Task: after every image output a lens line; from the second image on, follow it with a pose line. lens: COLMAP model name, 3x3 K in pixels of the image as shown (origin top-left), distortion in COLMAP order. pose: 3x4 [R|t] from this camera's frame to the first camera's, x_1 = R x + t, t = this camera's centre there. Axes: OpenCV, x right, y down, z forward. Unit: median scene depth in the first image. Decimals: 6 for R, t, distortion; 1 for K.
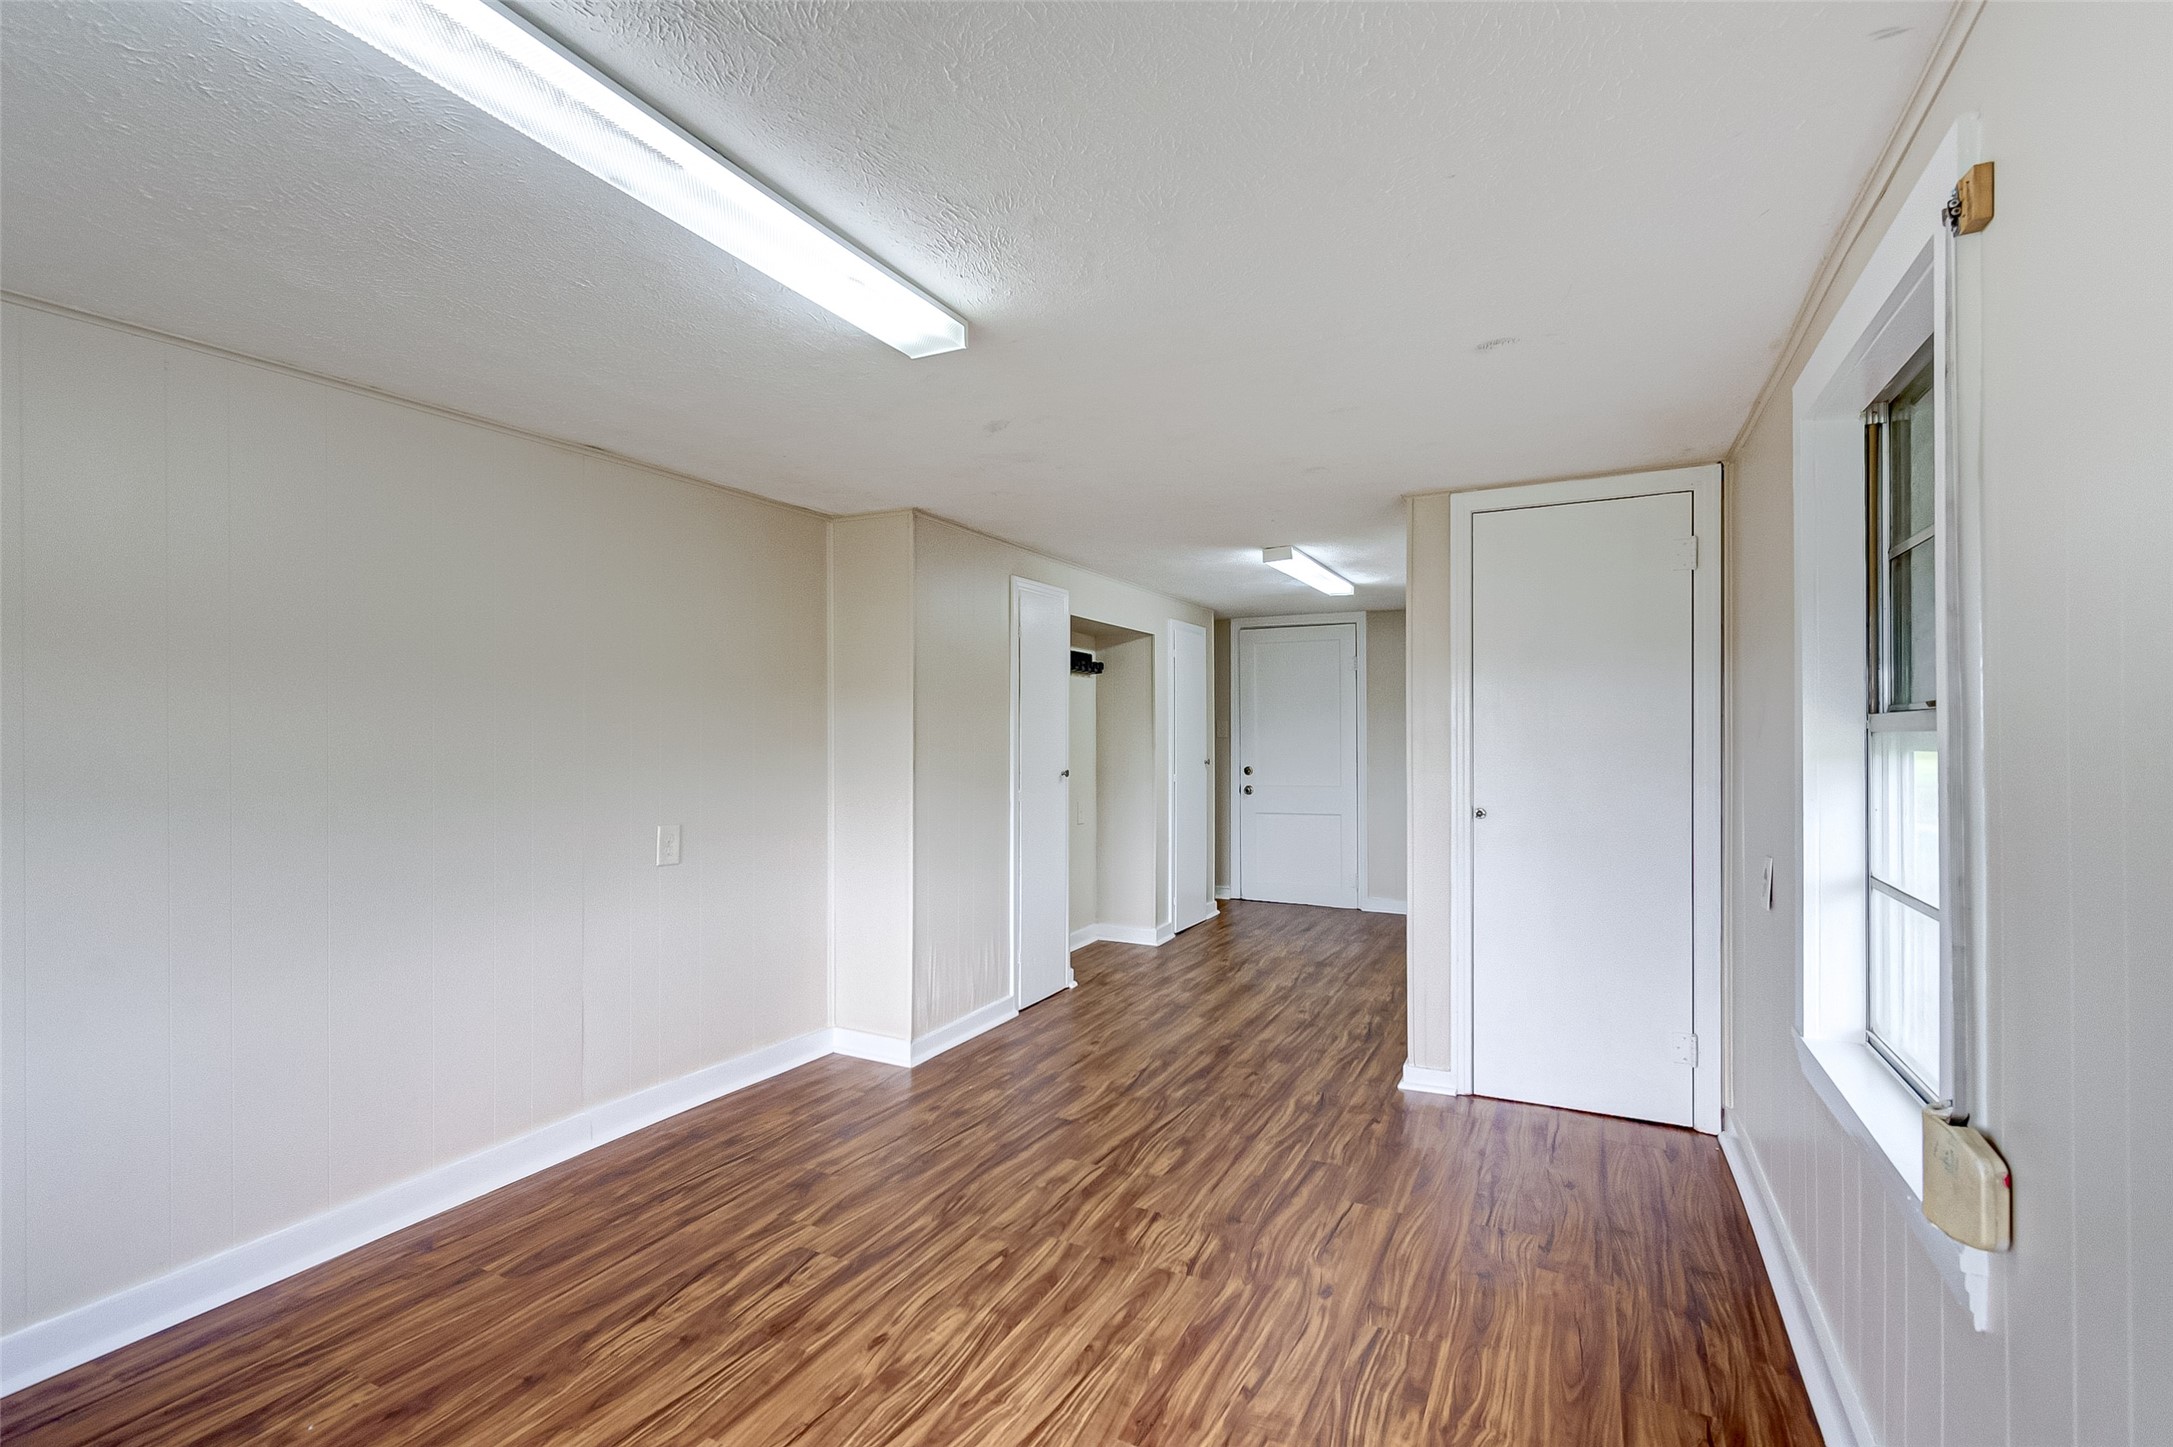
lens RADIAL K [[976.2, 0, 1098.2], [0, 976.2, 715.7], [0, 0, 1]] dist [0.001183, -0.000296]
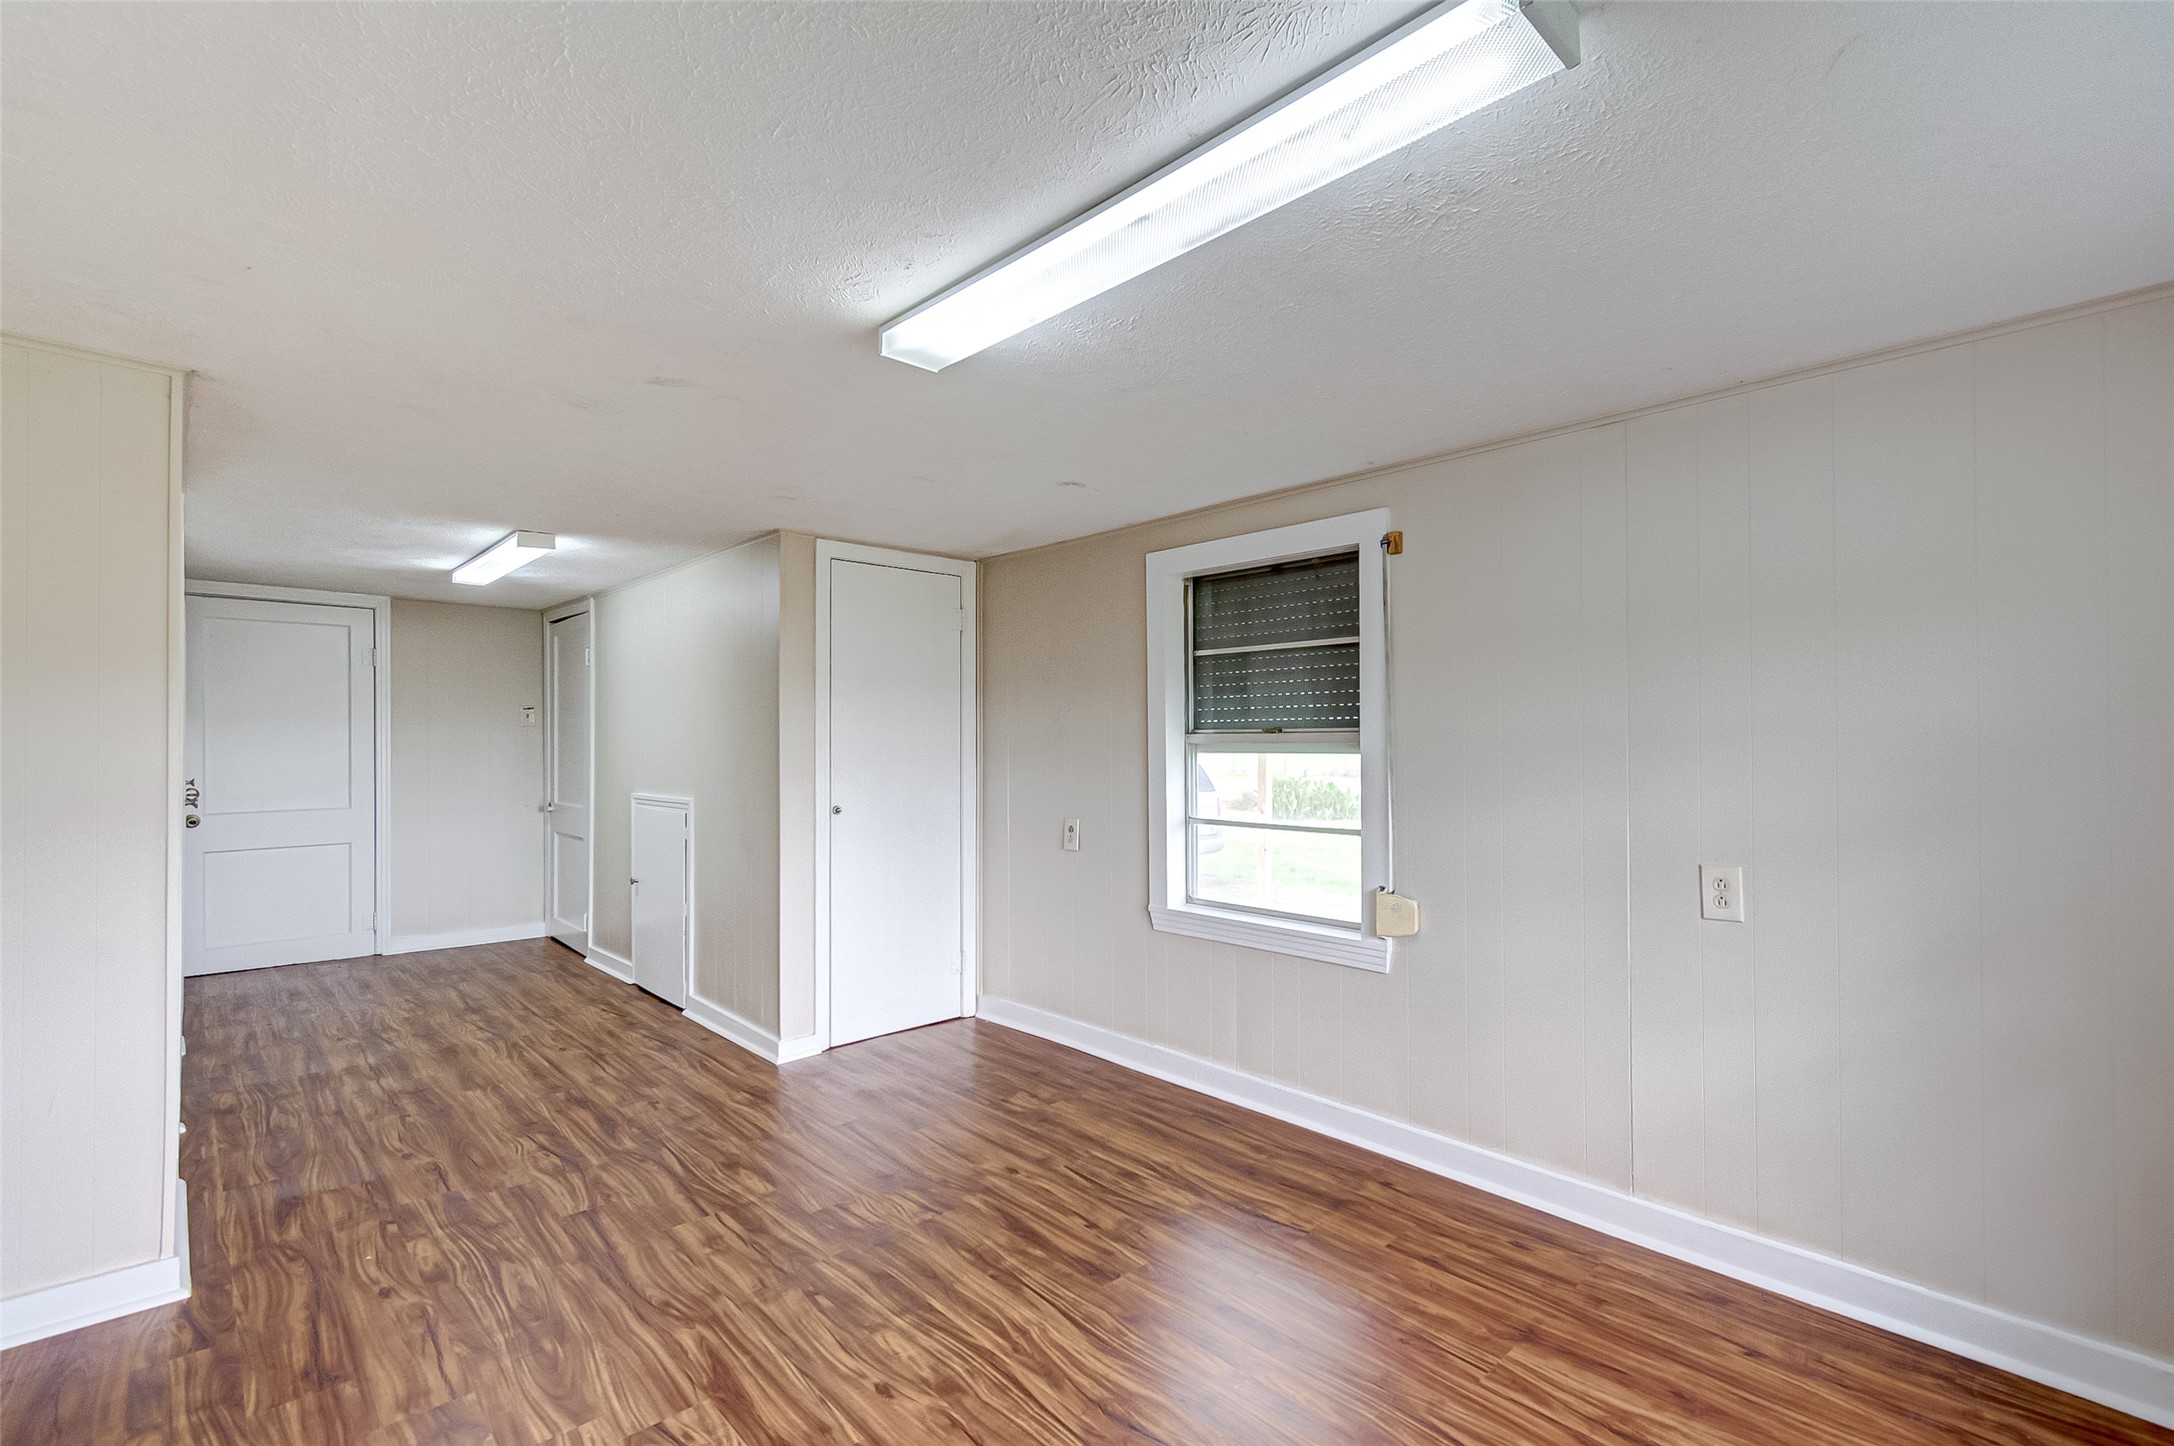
lens RADIAL K [[976.6, 0, 1098.7], [0, 976.6, 715.2], [0, 0, 1]] dist [0.001183, -0.000296]
pose [[0.335541, 0.027210, 0.941633, -0.640684], [-0.019039, 0.999574, -0.022100, 0.003344], [-0.941833, -0.010513, 0.335916, 0.298029]]
